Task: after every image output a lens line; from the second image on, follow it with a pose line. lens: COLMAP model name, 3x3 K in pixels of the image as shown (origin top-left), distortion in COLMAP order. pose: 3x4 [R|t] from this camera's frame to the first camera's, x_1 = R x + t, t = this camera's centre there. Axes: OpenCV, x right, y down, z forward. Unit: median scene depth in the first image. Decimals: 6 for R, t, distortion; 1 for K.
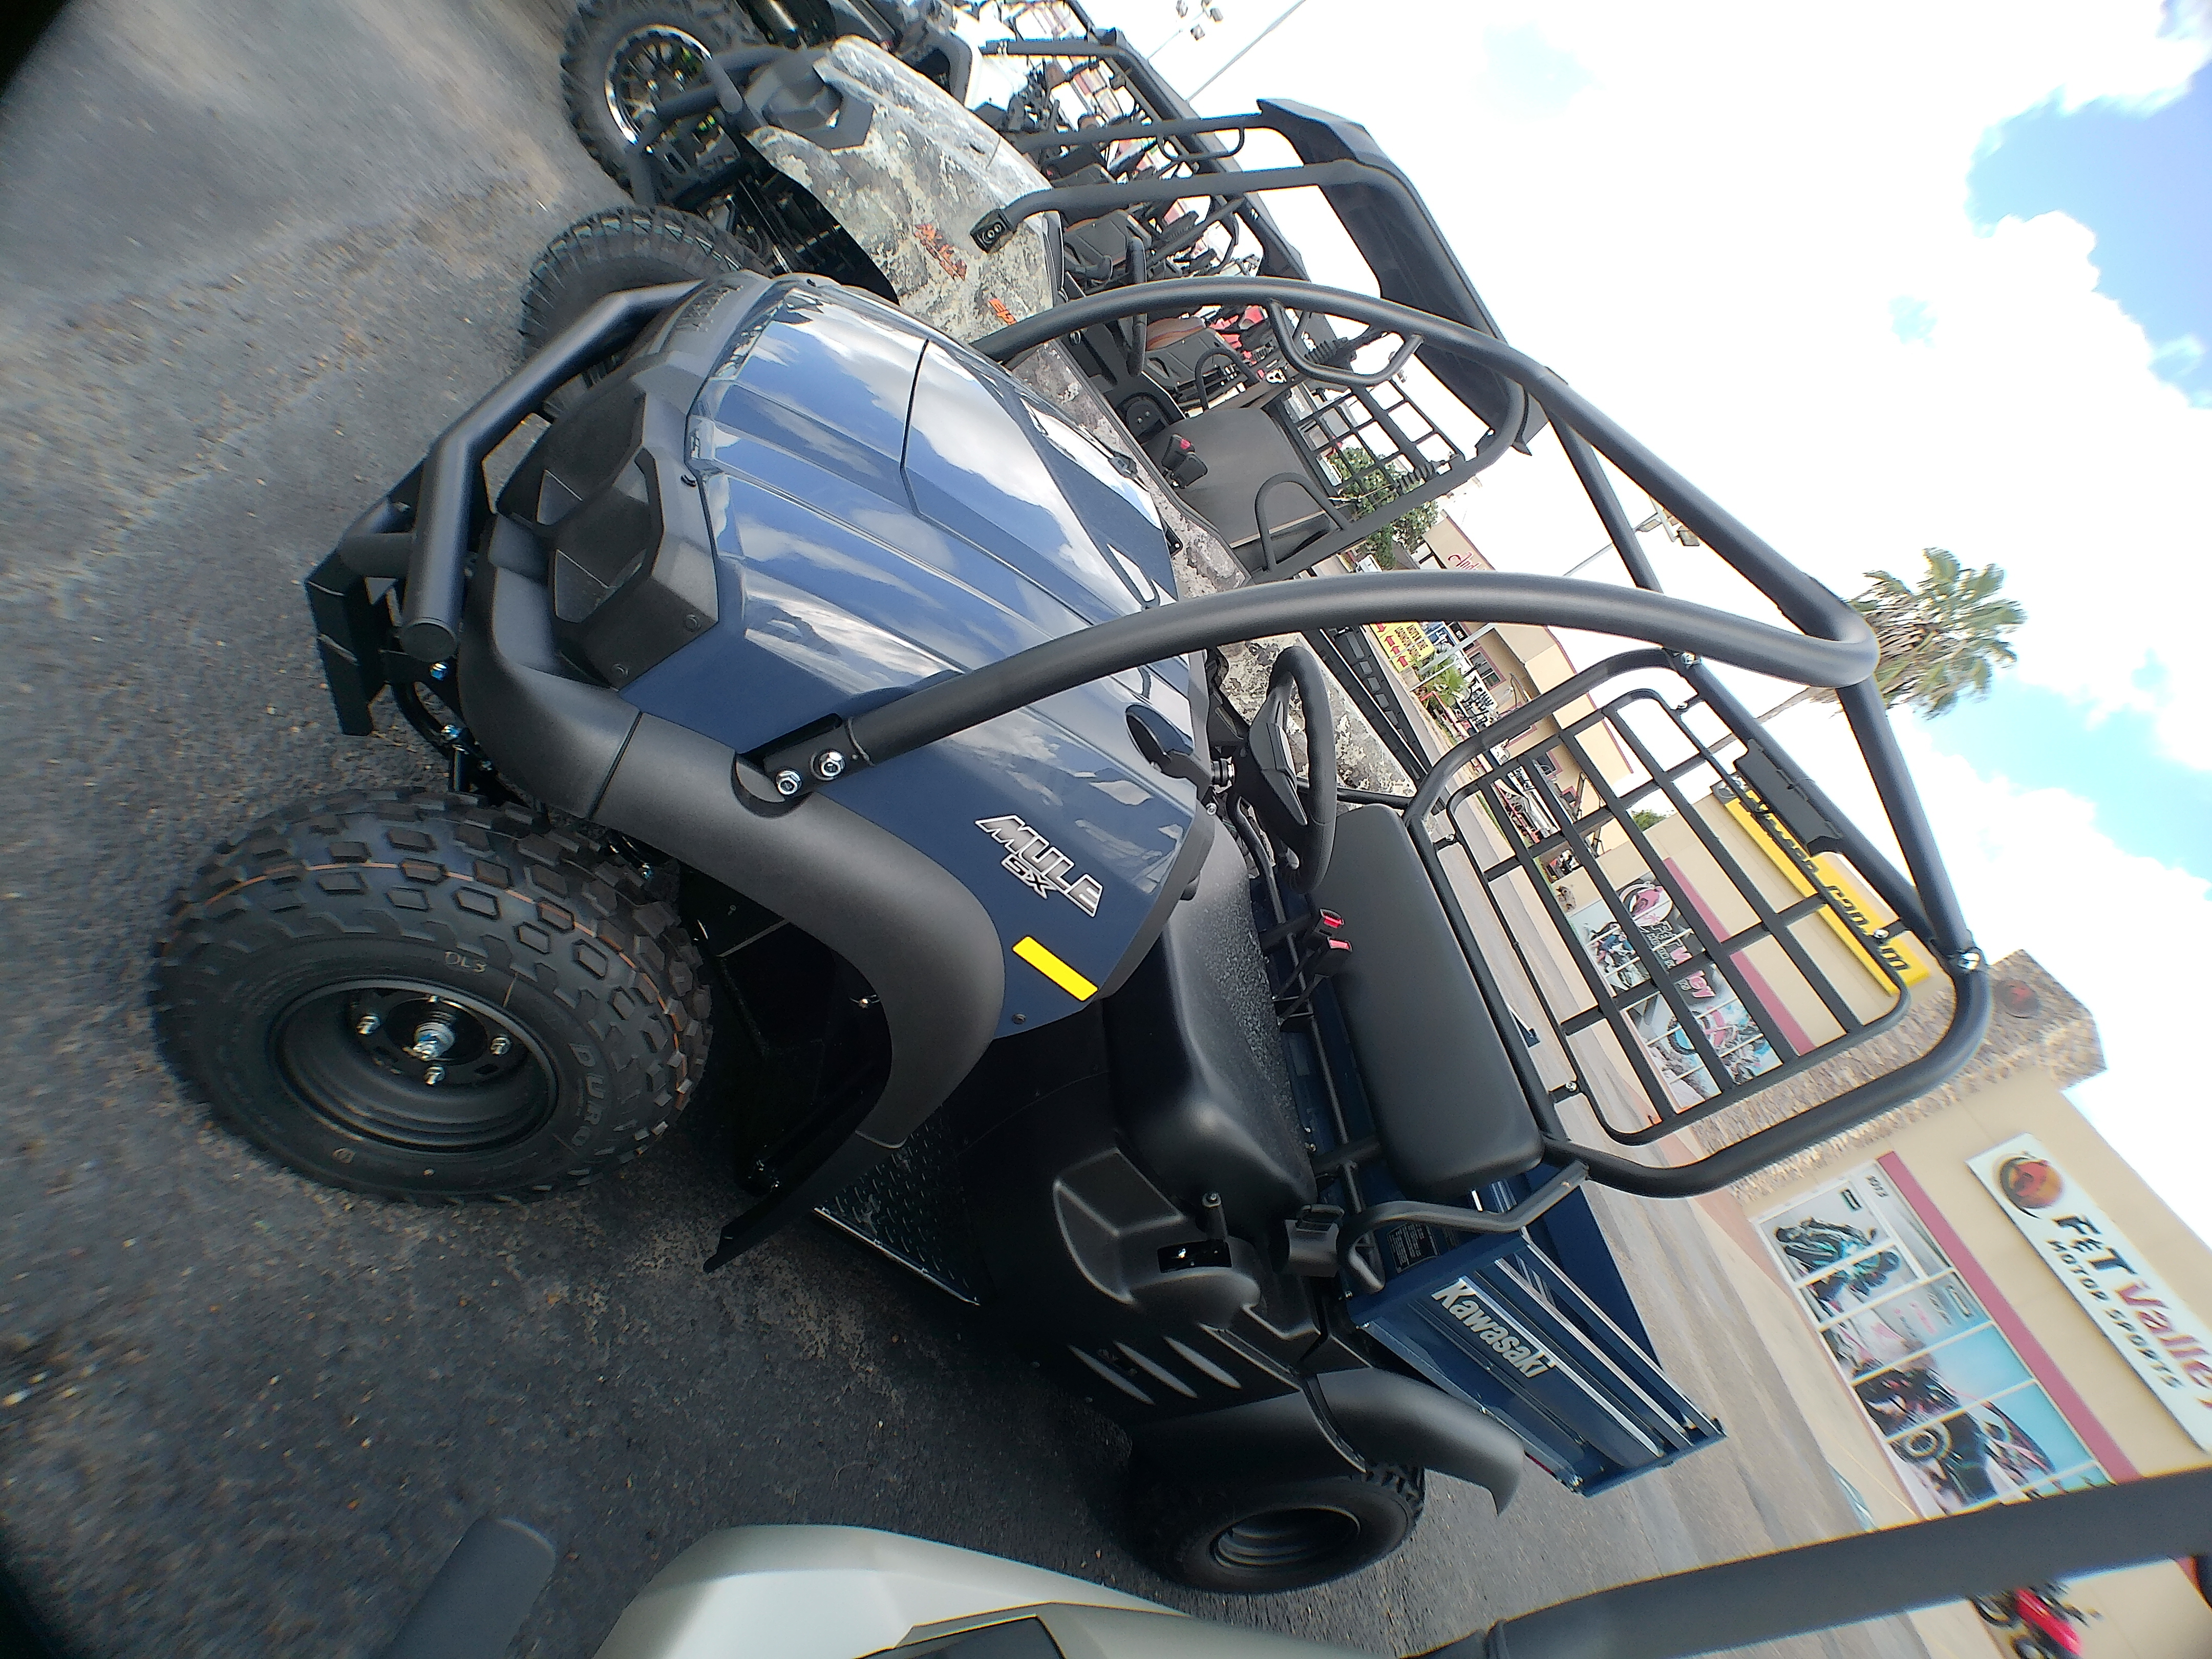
lens RADIAL K [[1194.2, 0, 1142.4], [0, 1194.2, 828.4], [0, 0, 1]] dist [-0.038330, 0.001757]
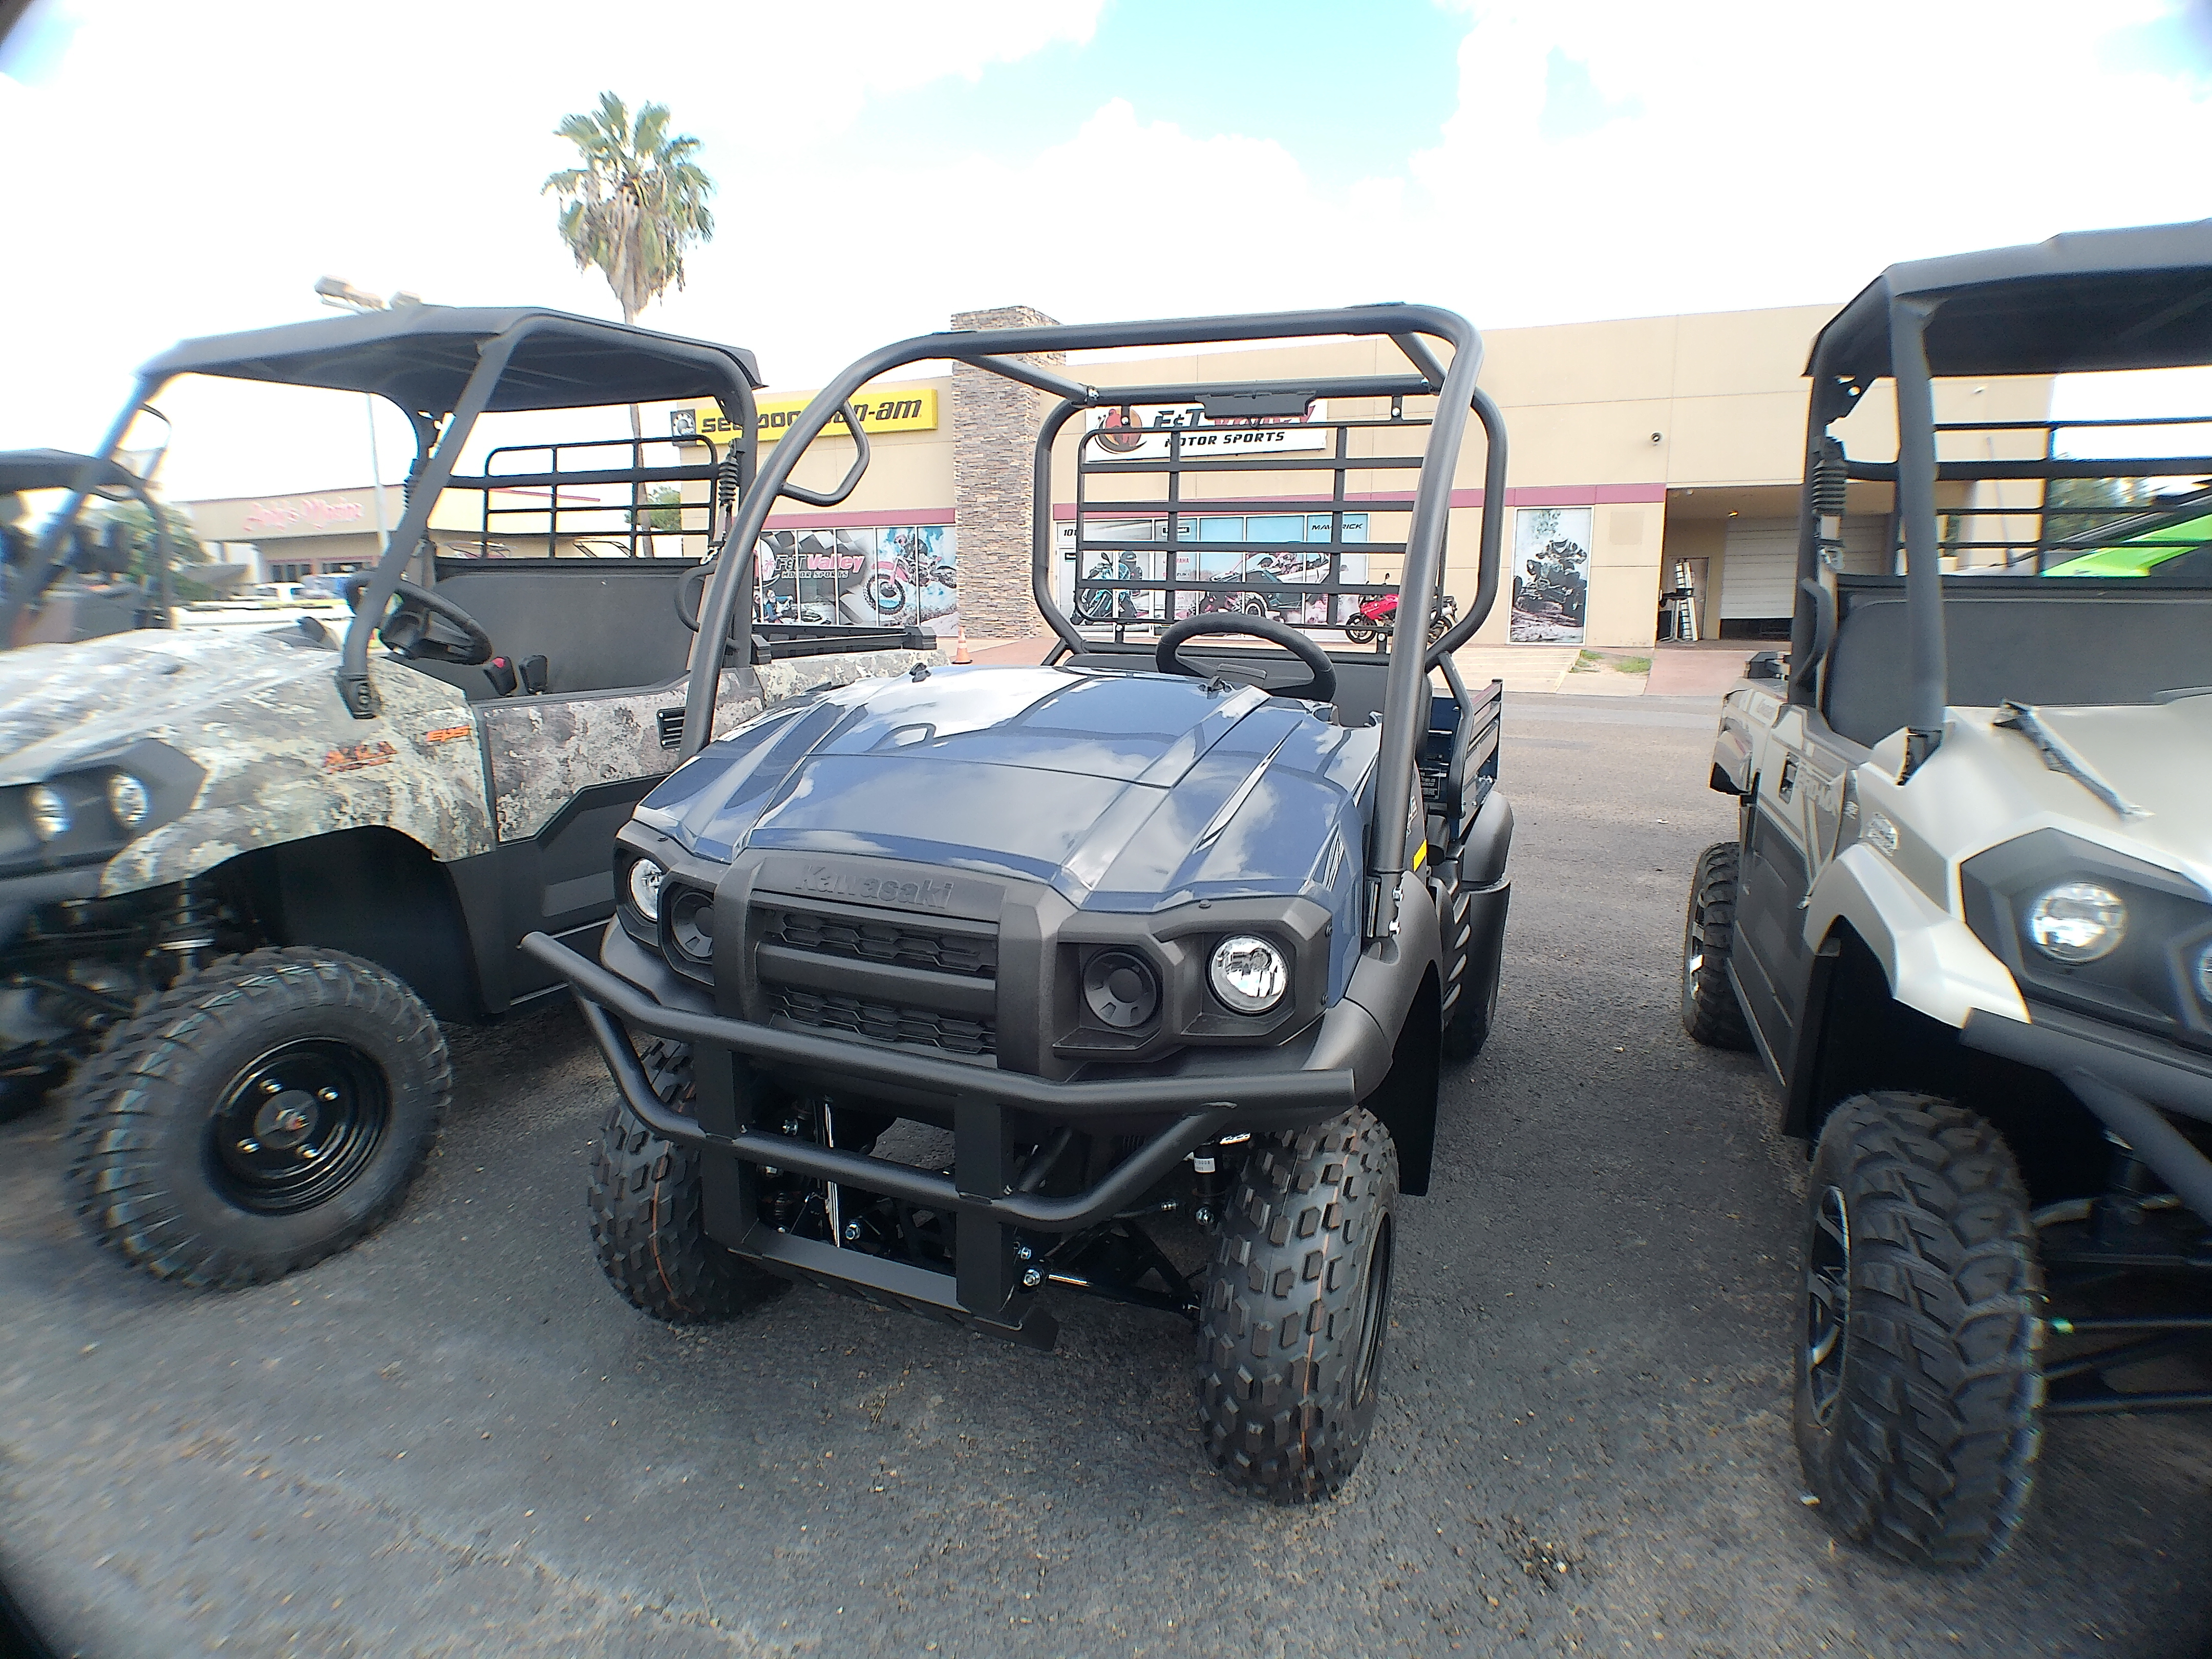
lens RADIAL K [[1194.5, 0, 1146.4], [0, 1194.5, 815.0], [0, 0, 1]] dist [-0.030888, -0.010729]
pose [[0.327254, -0.877006, 0.351803, -0.038016], [0.773083, 0.462576, 0.434012, -0.046875], [-0.543367, 0.129941, 0.829378, -0.002523]]
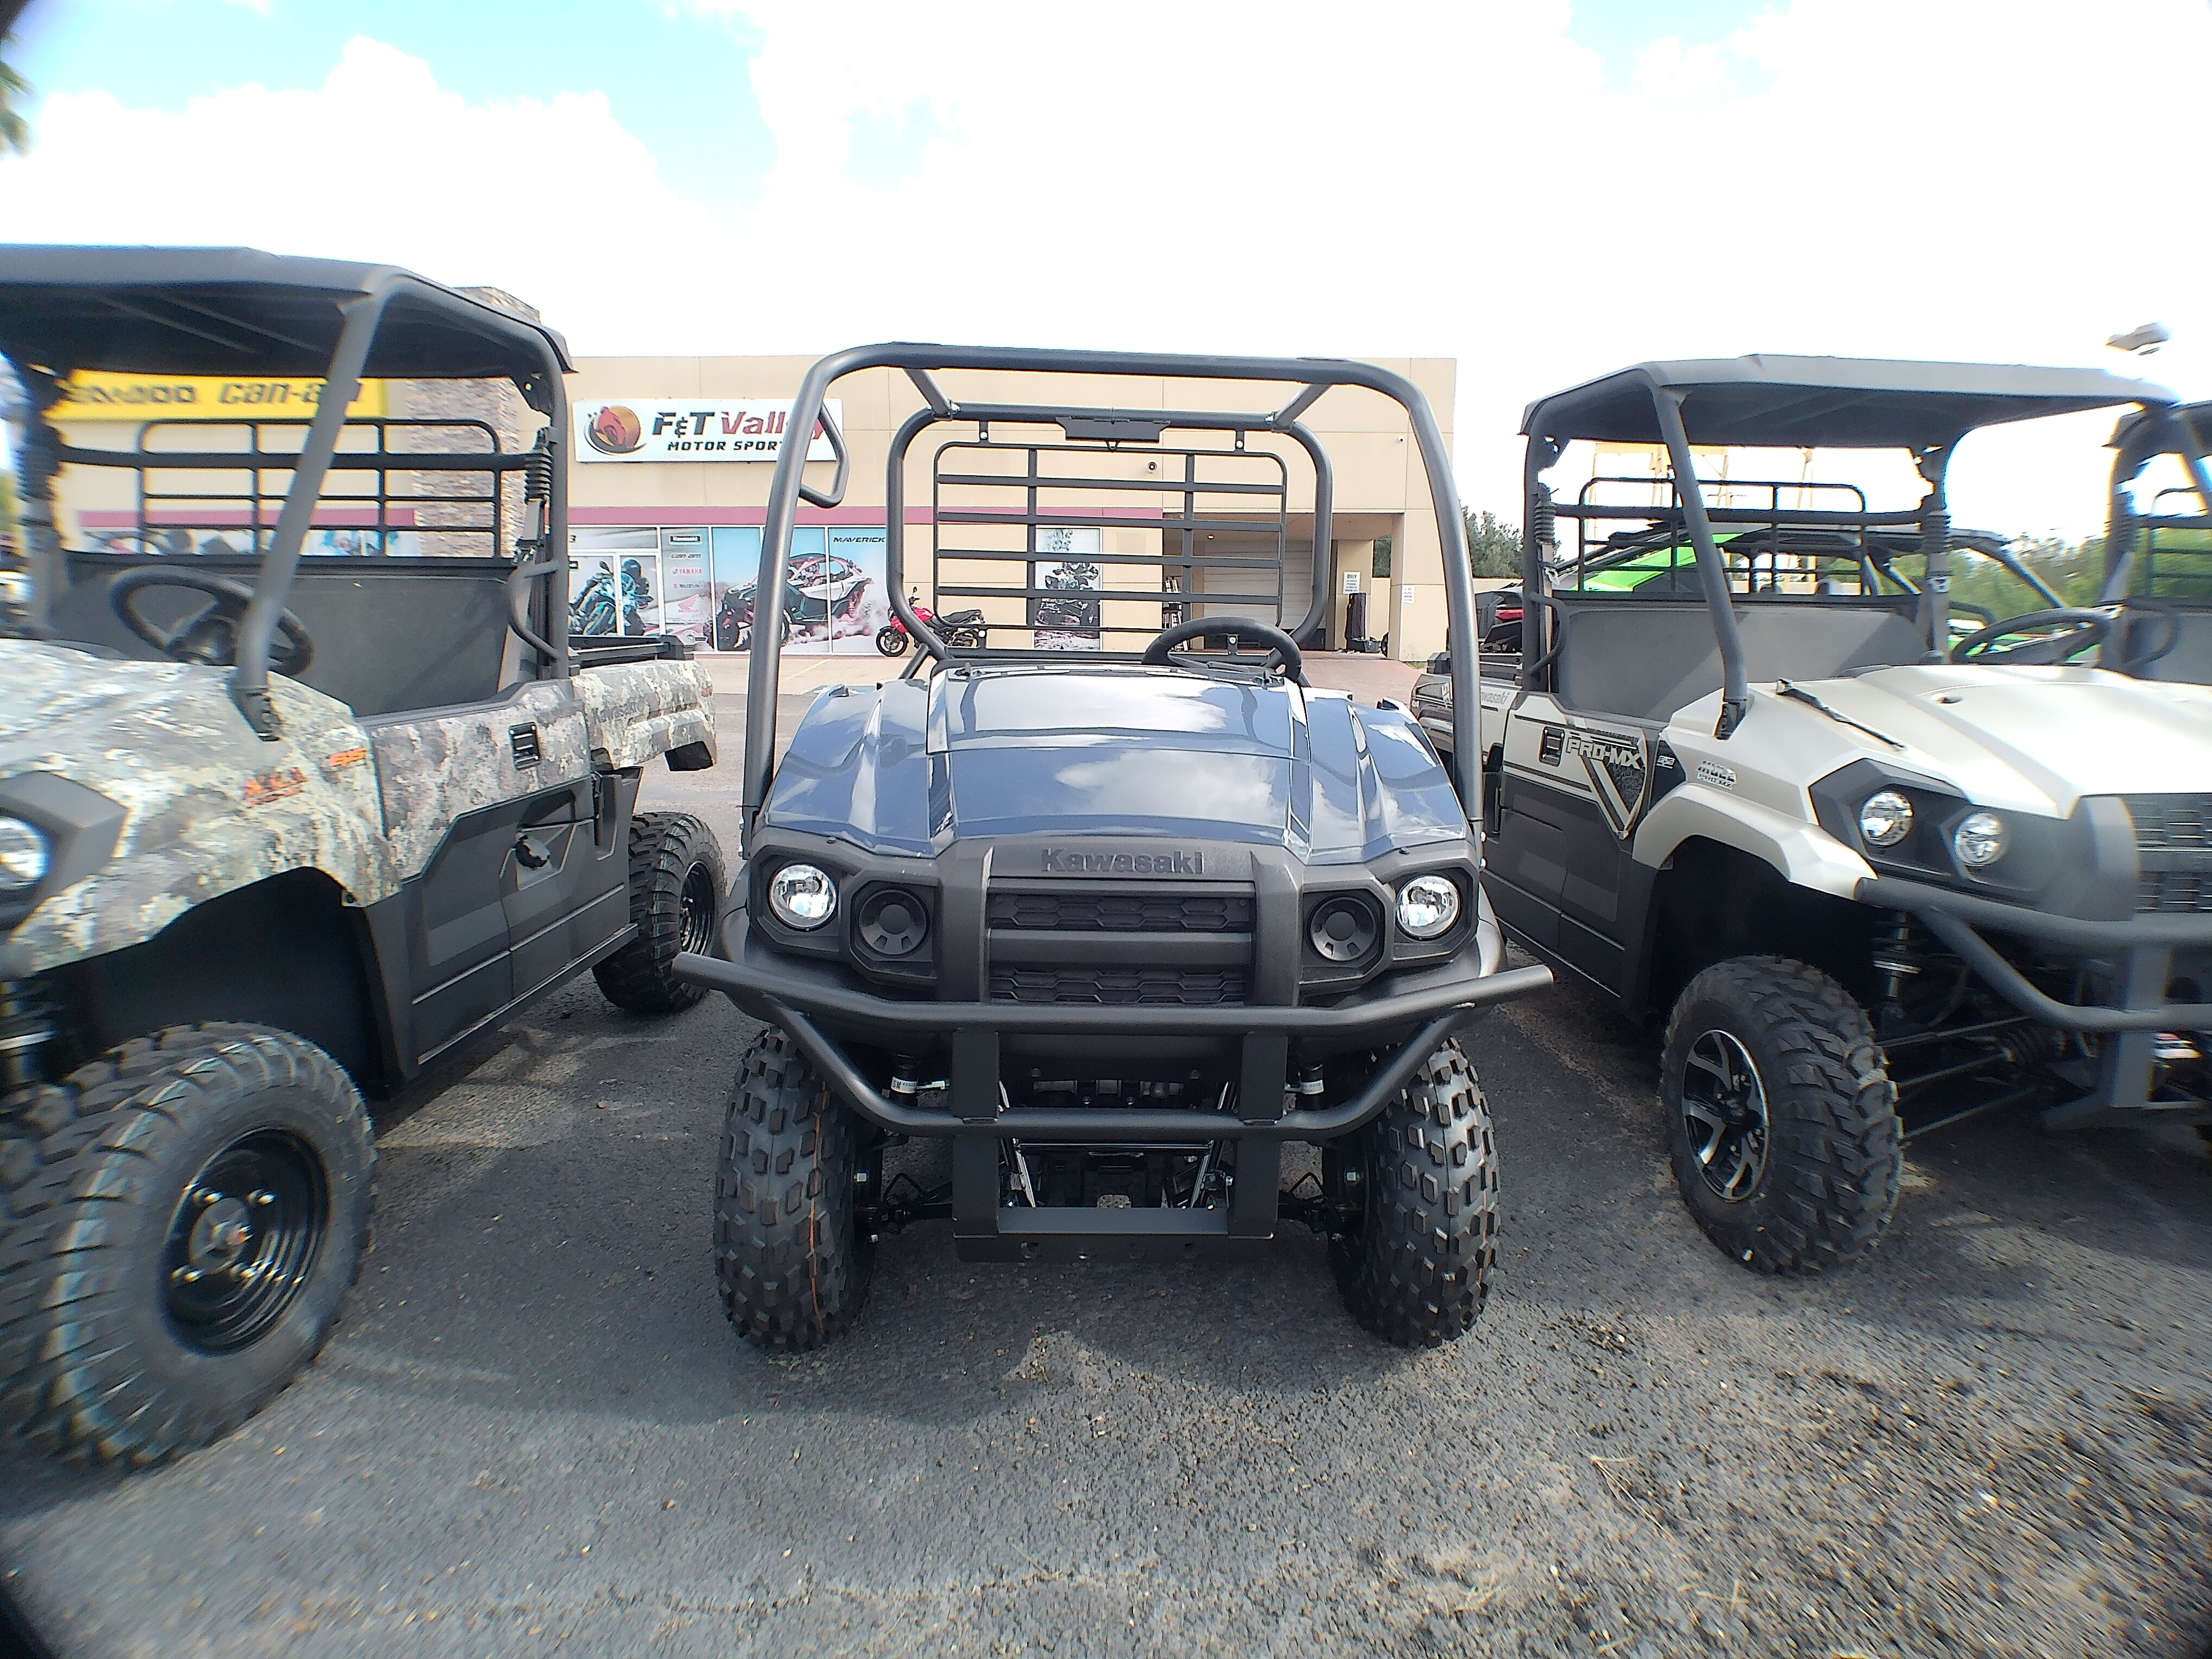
lens RADIAL K [[1194.2, 0, 1142.4], [0, 1194.2, 828.4], [0, 0, 1]] dist [-0.038330, 0.001757]
pose [[0.095165, -0.891794, 0.442321, -0.054131], [0.558622, 0.415621, 0.717775, -0.082028], [-0.823945, 0.178783, 0.537728, 0.021904]]
